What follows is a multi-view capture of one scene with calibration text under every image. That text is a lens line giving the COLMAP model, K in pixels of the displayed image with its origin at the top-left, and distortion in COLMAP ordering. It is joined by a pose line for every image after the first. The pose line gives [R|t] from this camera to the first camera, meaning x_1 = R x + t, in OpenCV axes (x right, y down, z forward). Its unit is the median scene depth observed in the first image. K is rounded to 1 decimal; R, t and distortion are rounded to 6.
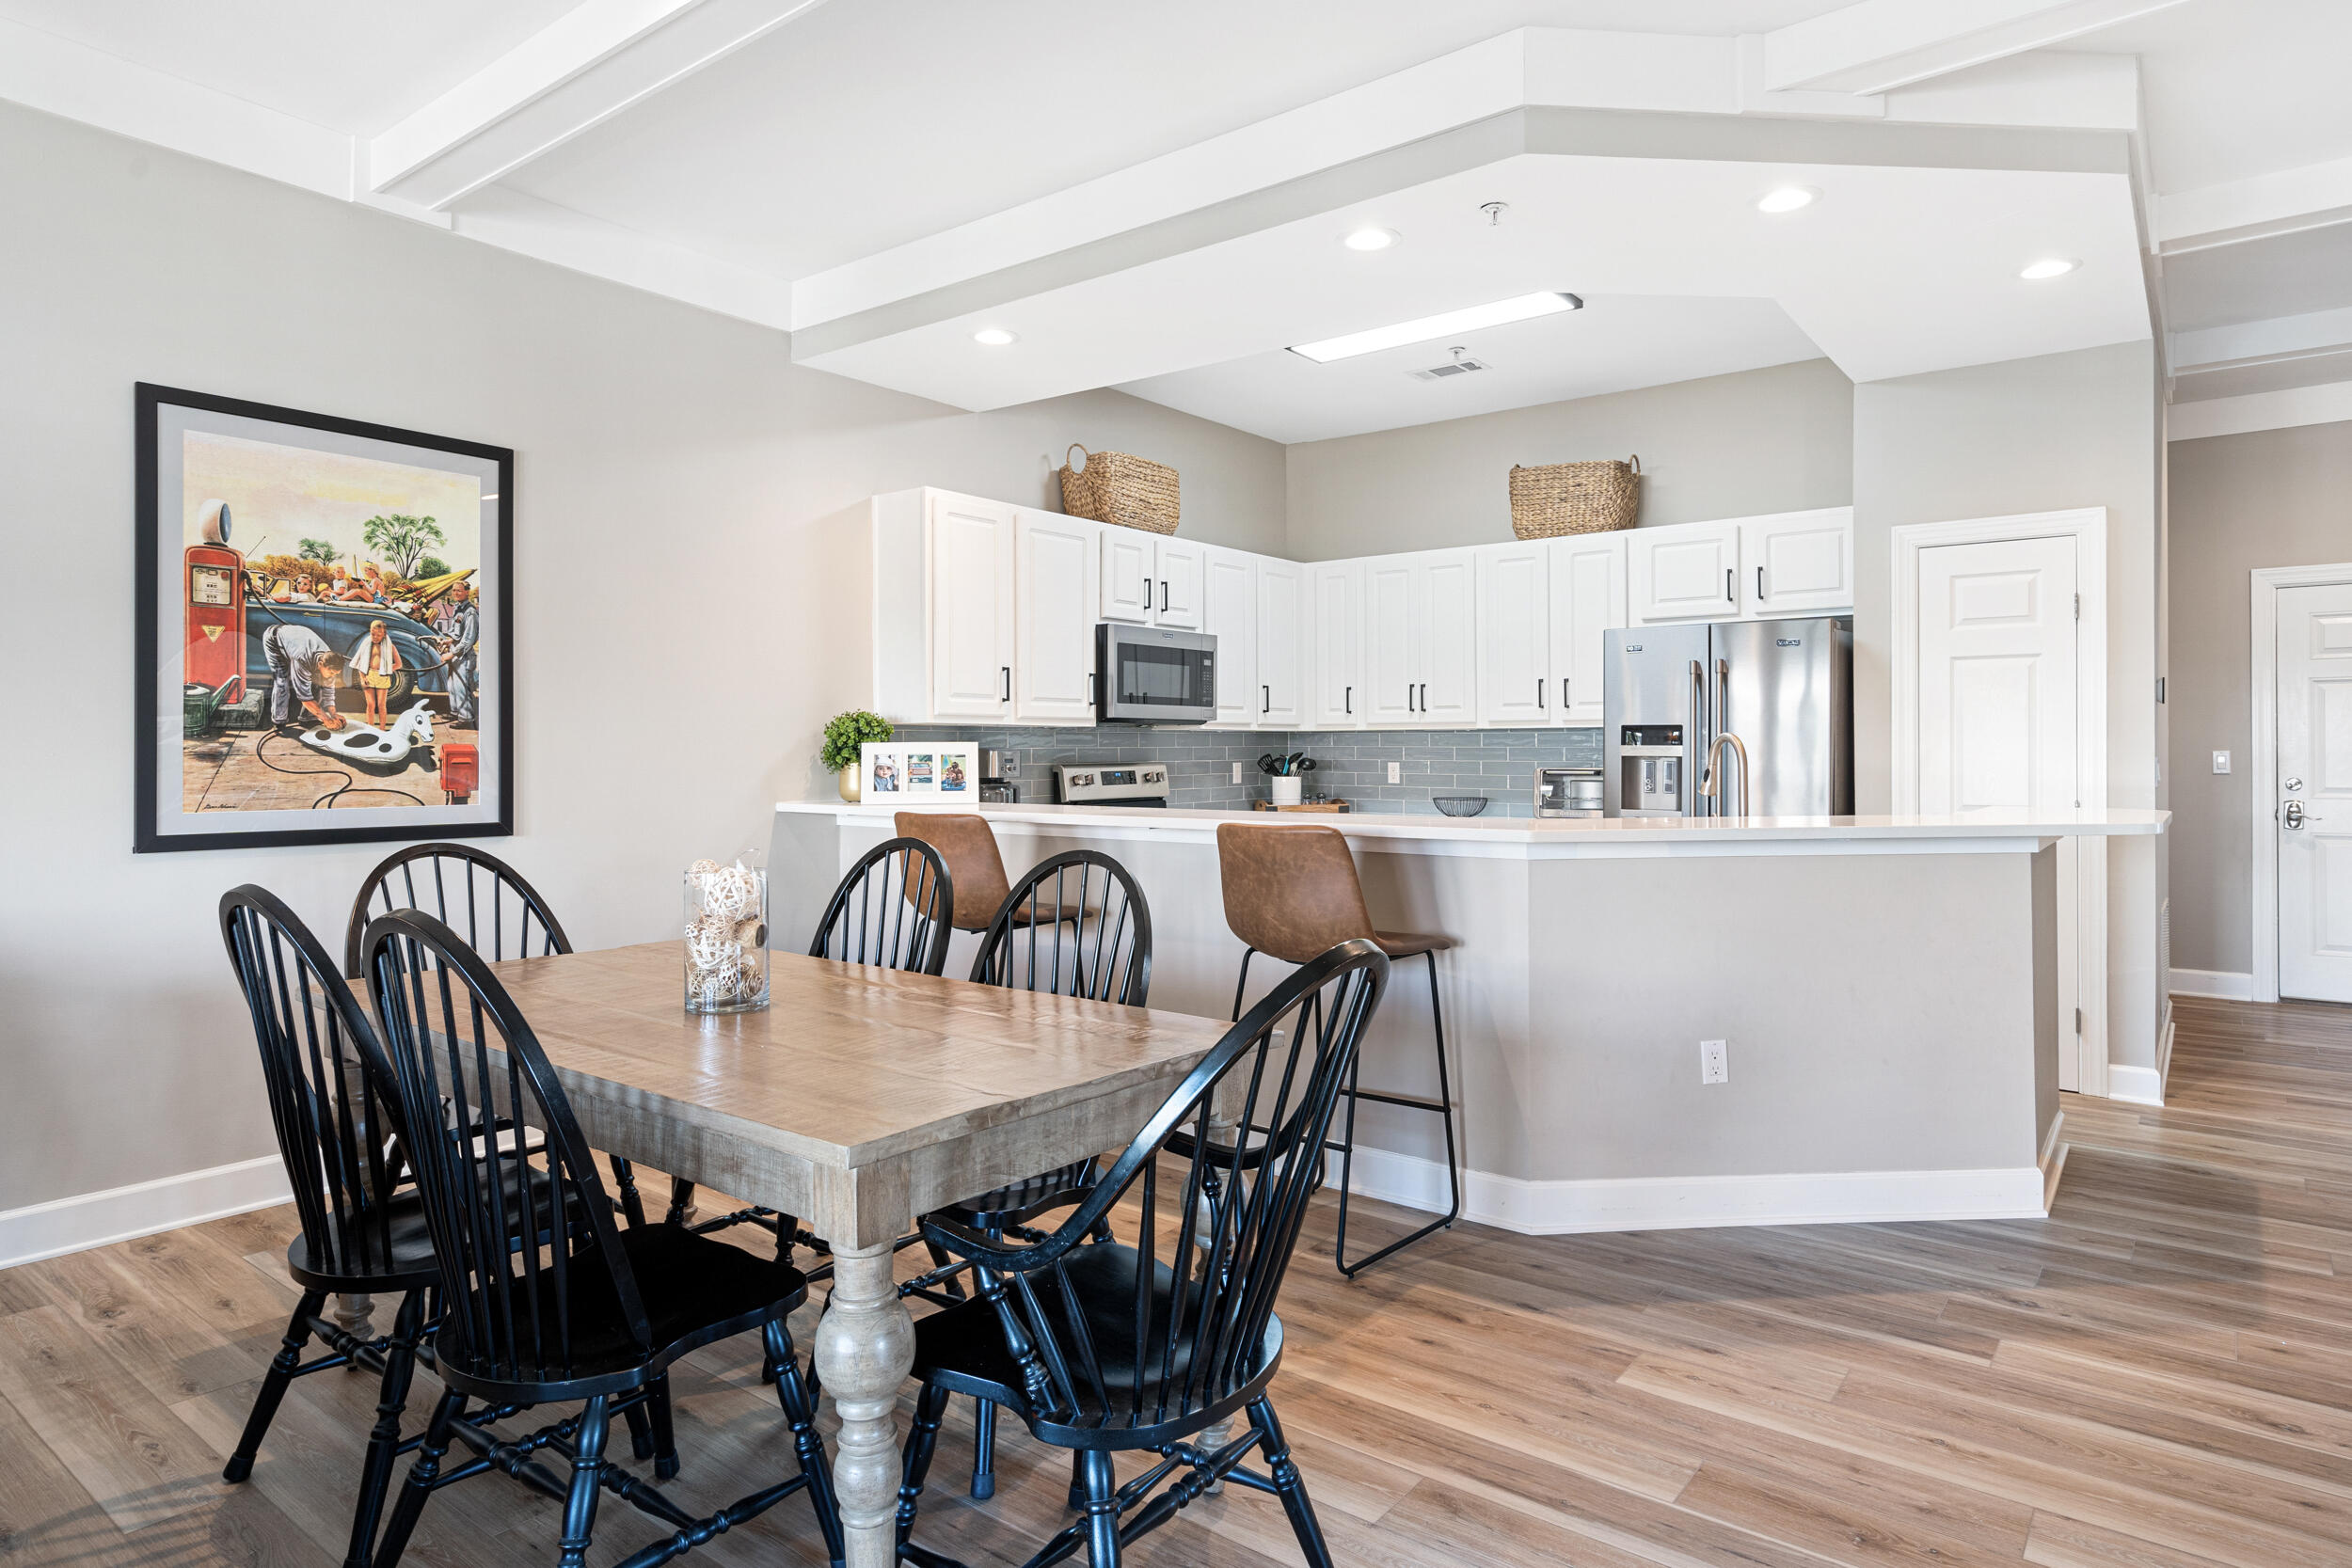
lens RADIAL K [[1320.7, 0, 1183.6], [0, 1320.7, 751.1], [0, 0, 1]] dist [0.005743, -0.000403]
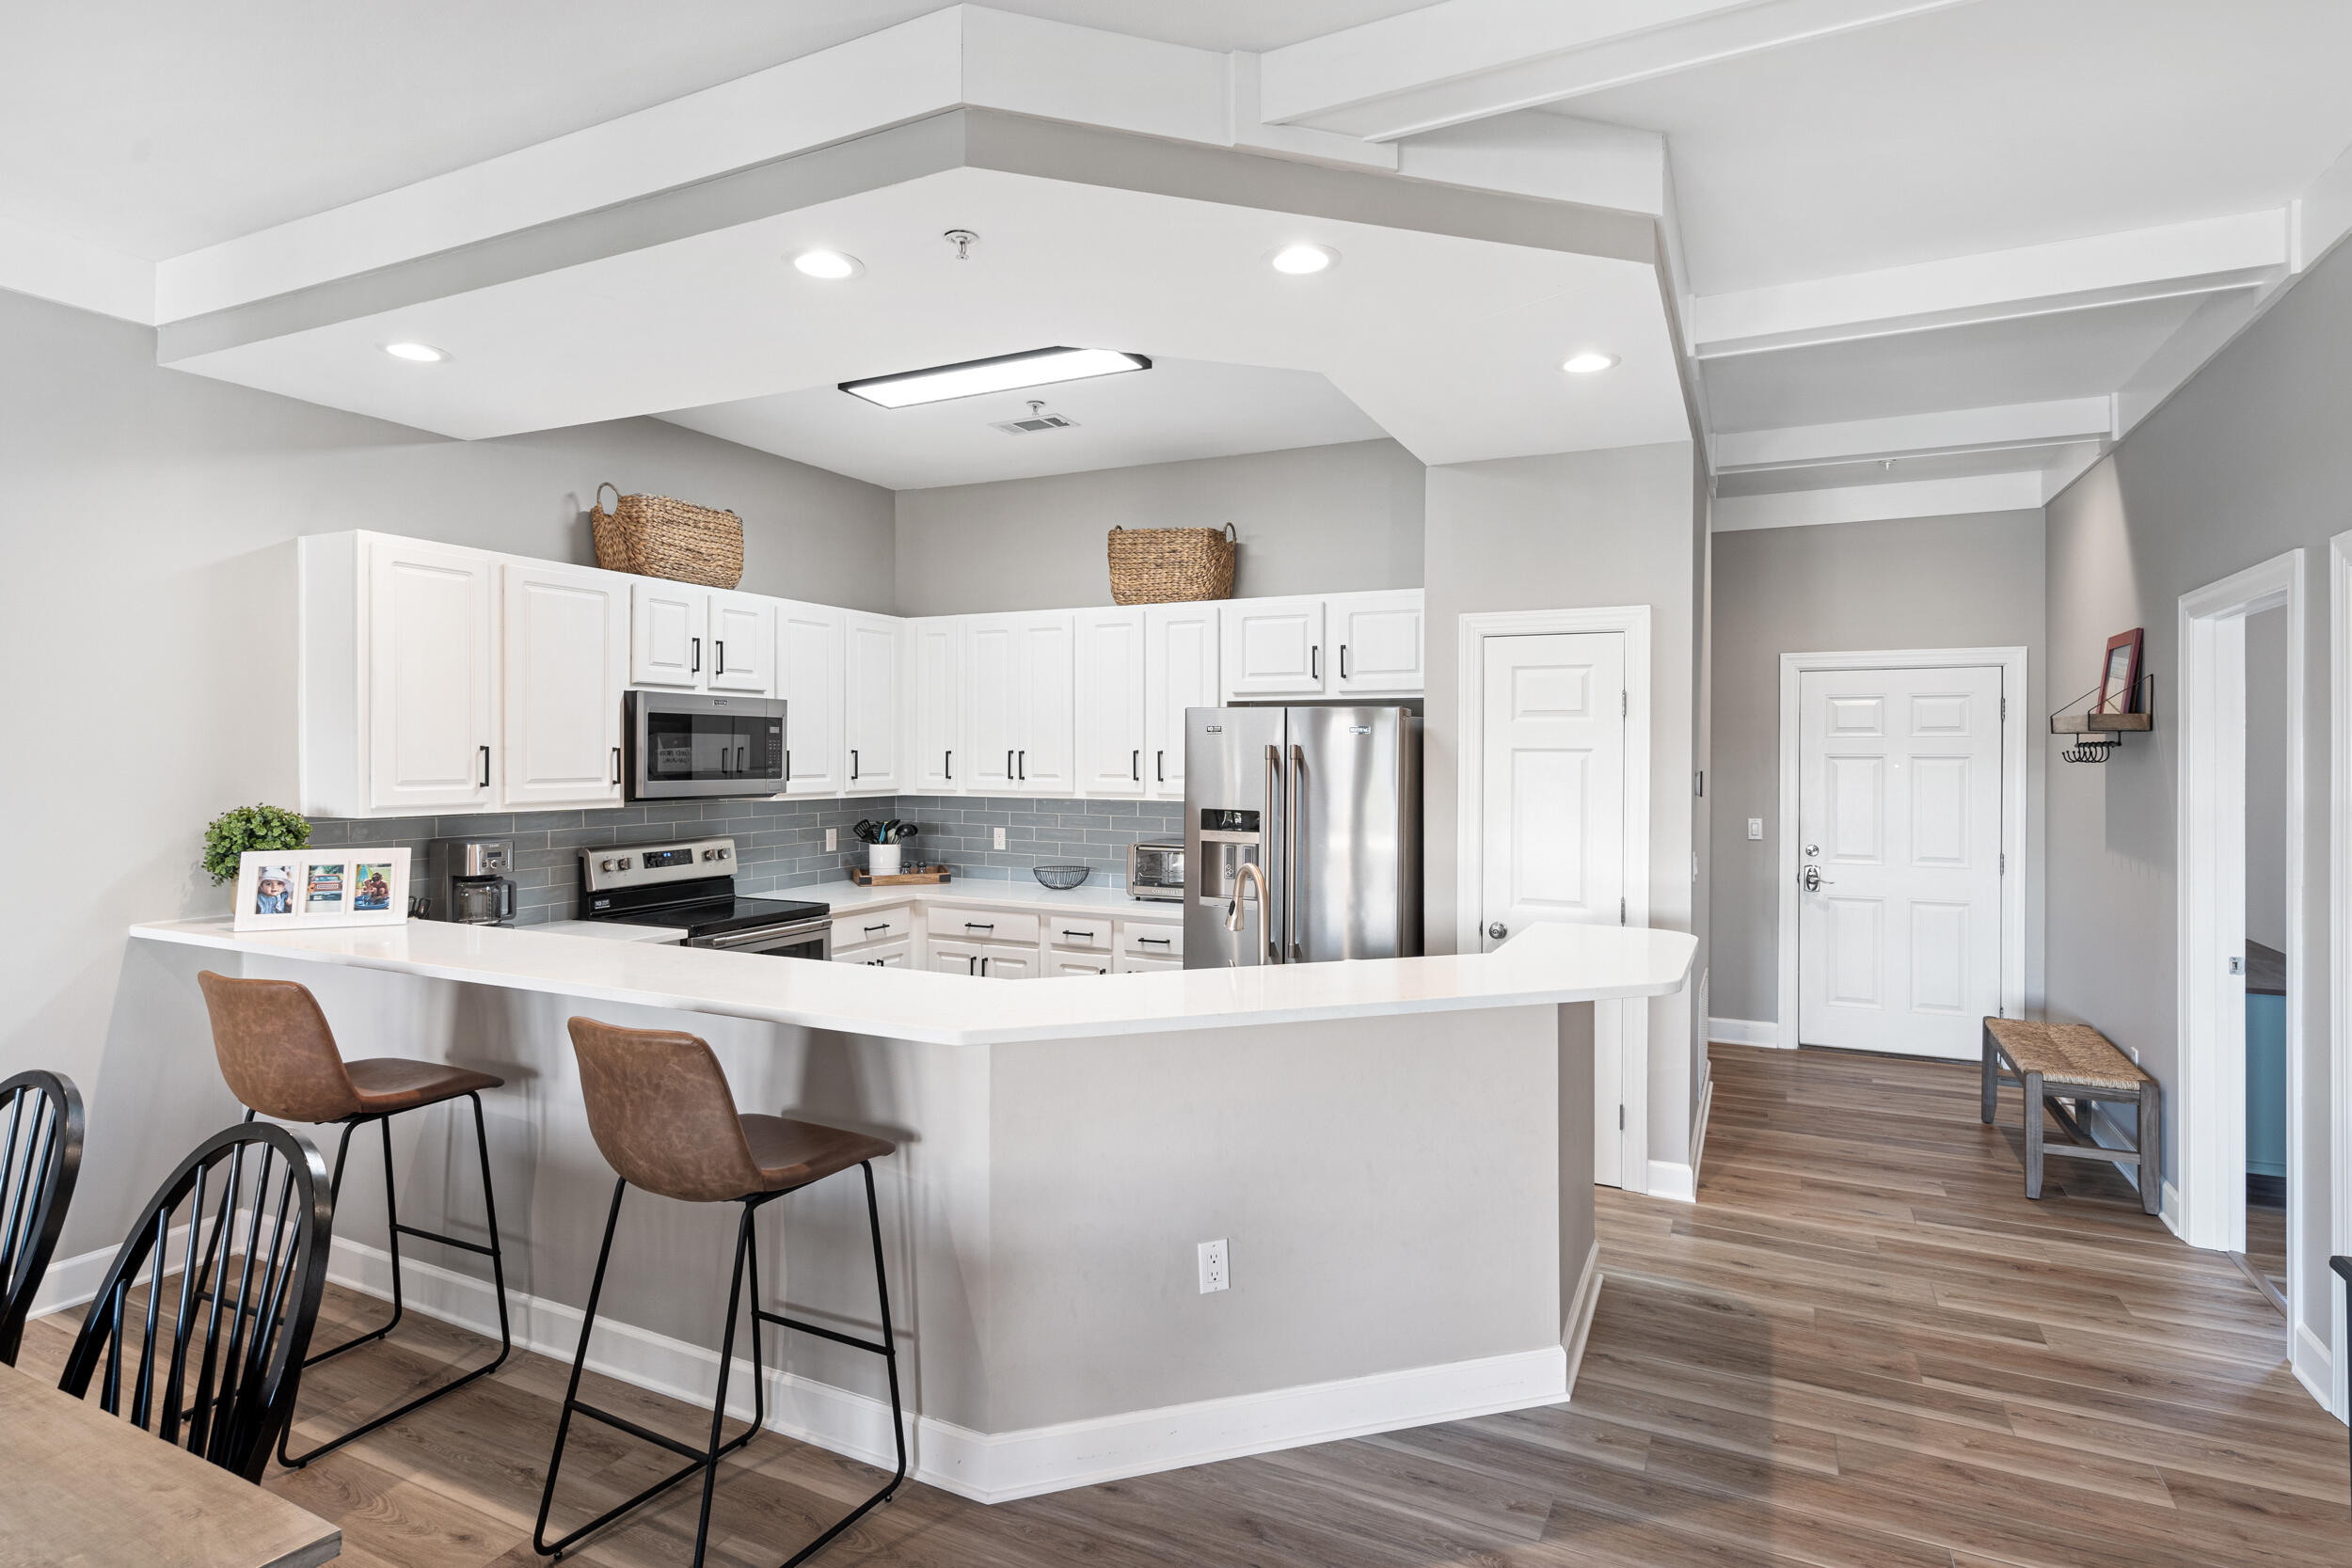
lens RADIAL K [[1199.9, 0, 1168.9], [0, 1199.9, 762.4], [0, 0, 1]] dist [0.002858, 0.001455]
pose [[0.979558, 0.005254, 0.201095, 0.155582], [-0.006539, 0.999962, 0.005730, -0.067413], [-0.201057, -0.006928, 0.979555, 0.180570]]
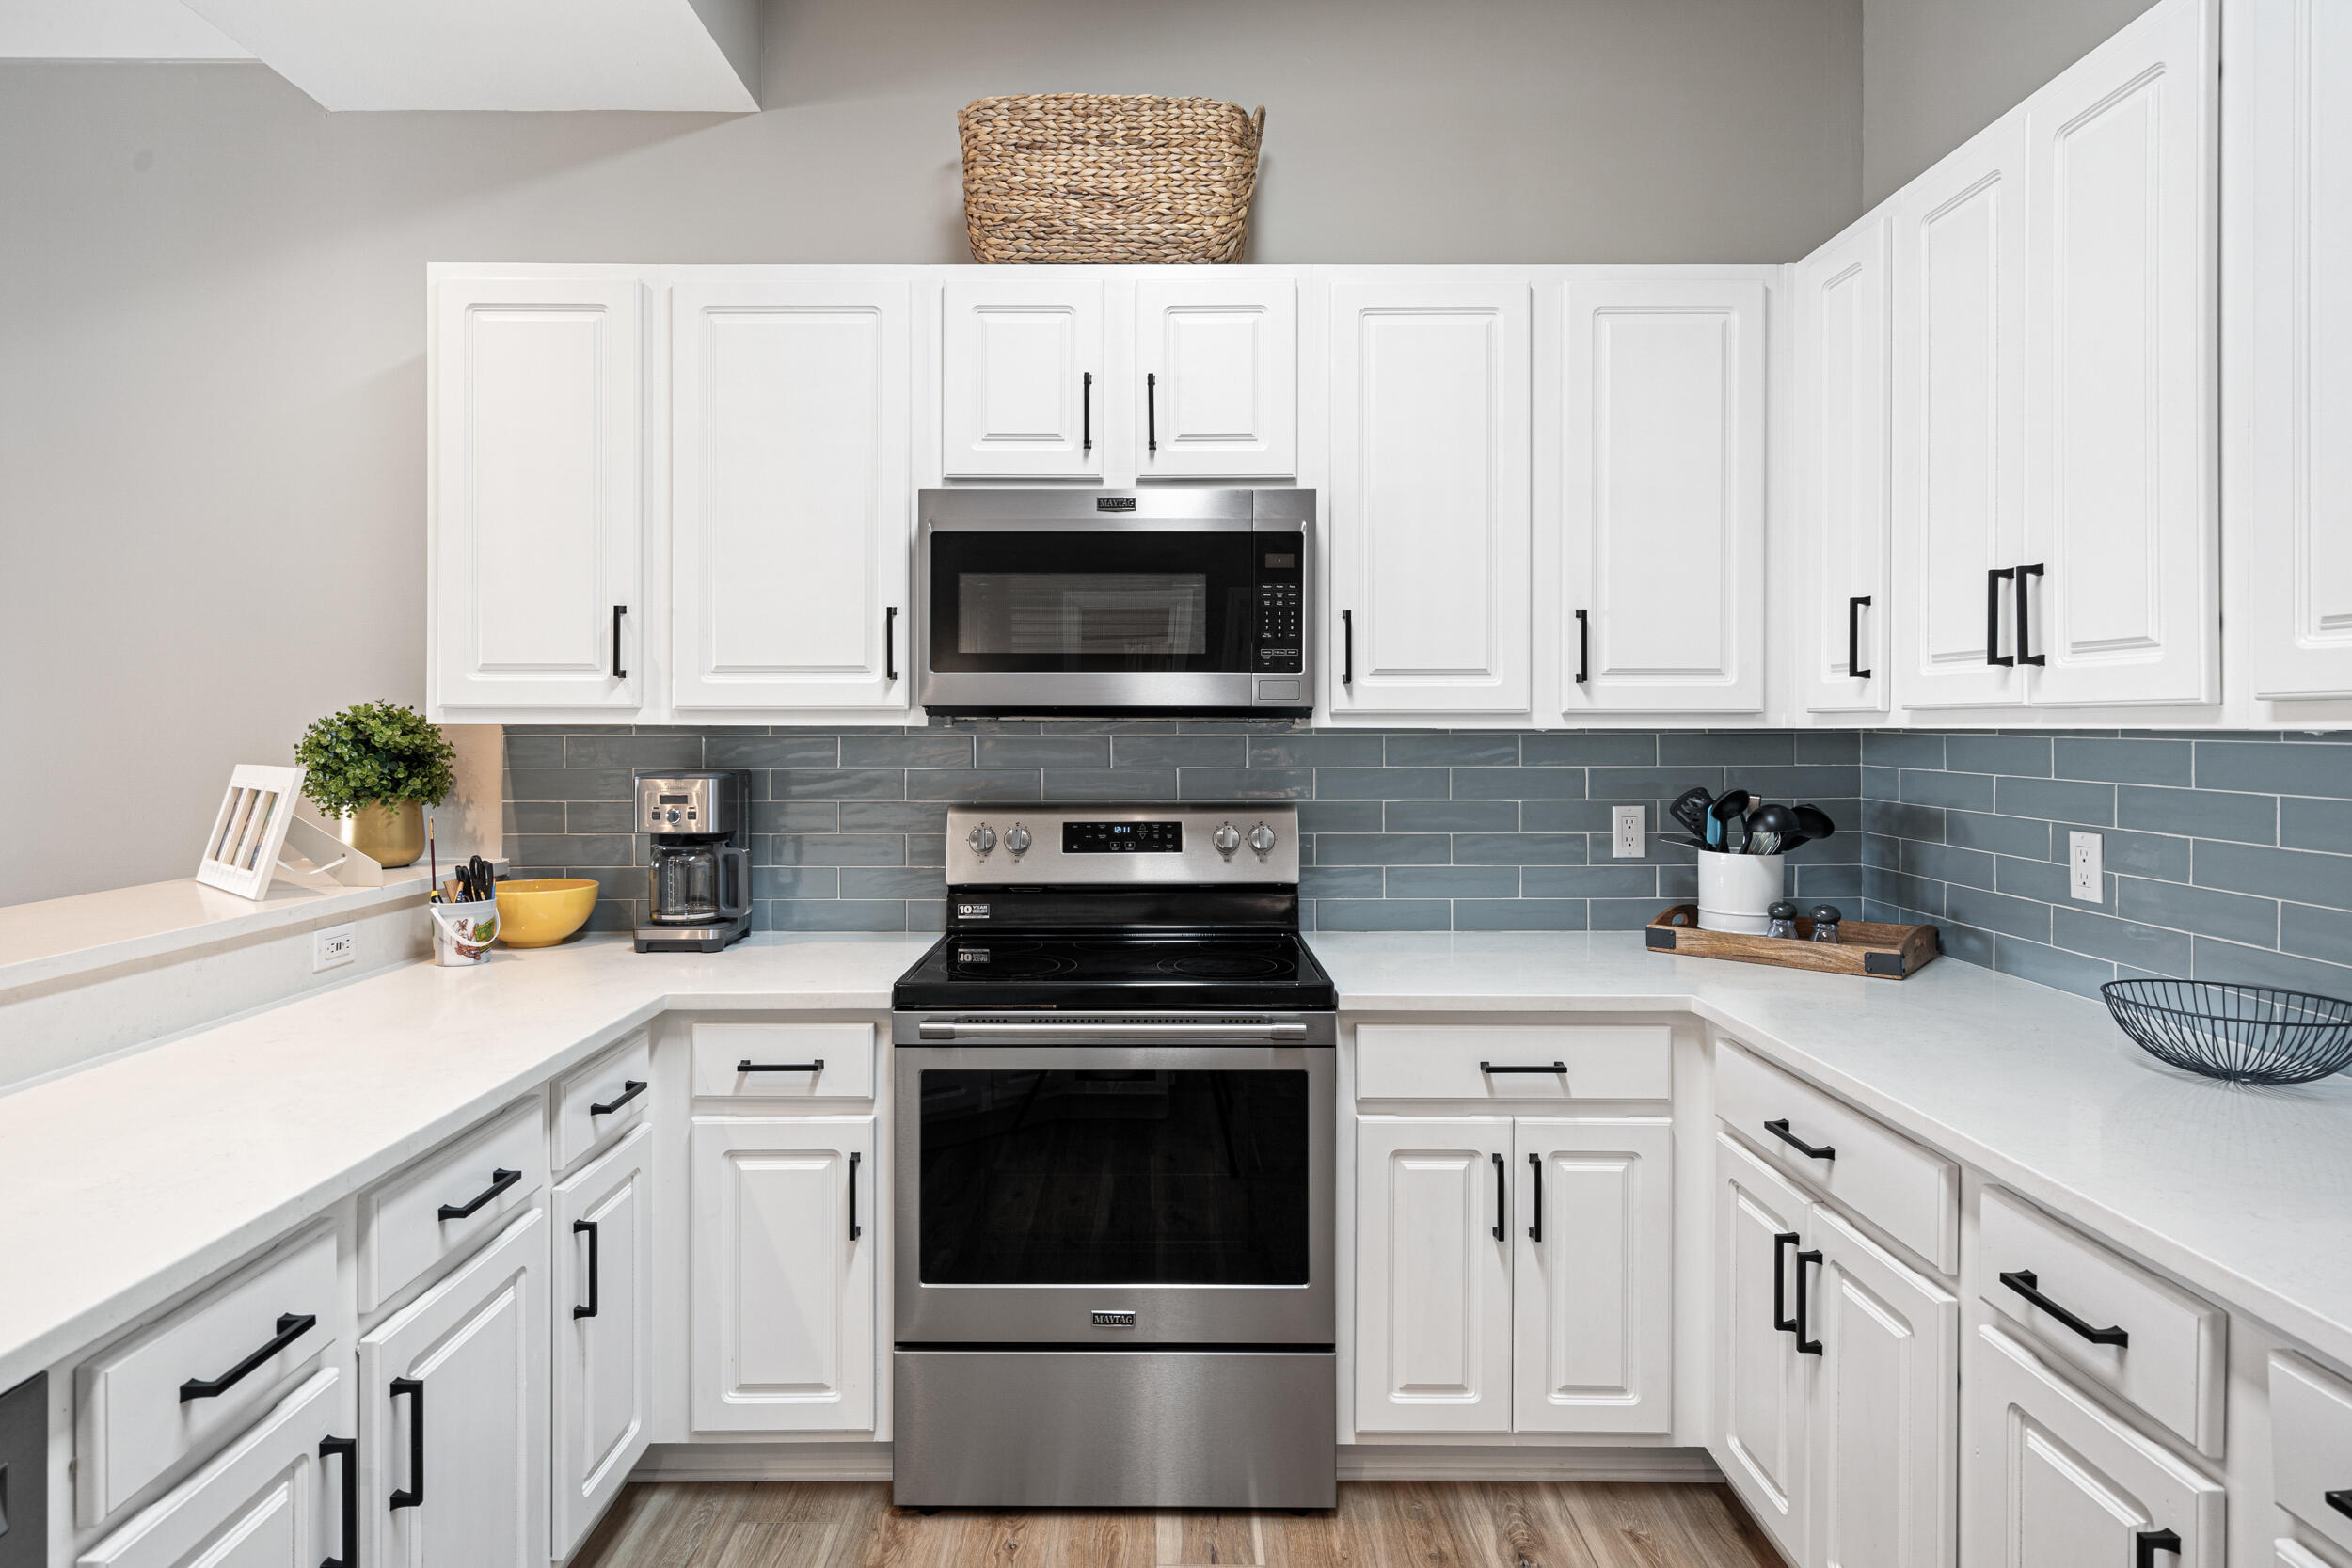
lens RADIAL K [[1320.7, 0, 1150.5], [0, 1320.7, 728.1], [0, 0, 1]] dist [0.005743, -0.000403]
pose [[0.606367, 0.005947, -0.795162, 0.407186], [-0.003083, 0.999982, 0.005127, -0.024908], [0.795179, -0.000657, 0.606375, 0.963984]]
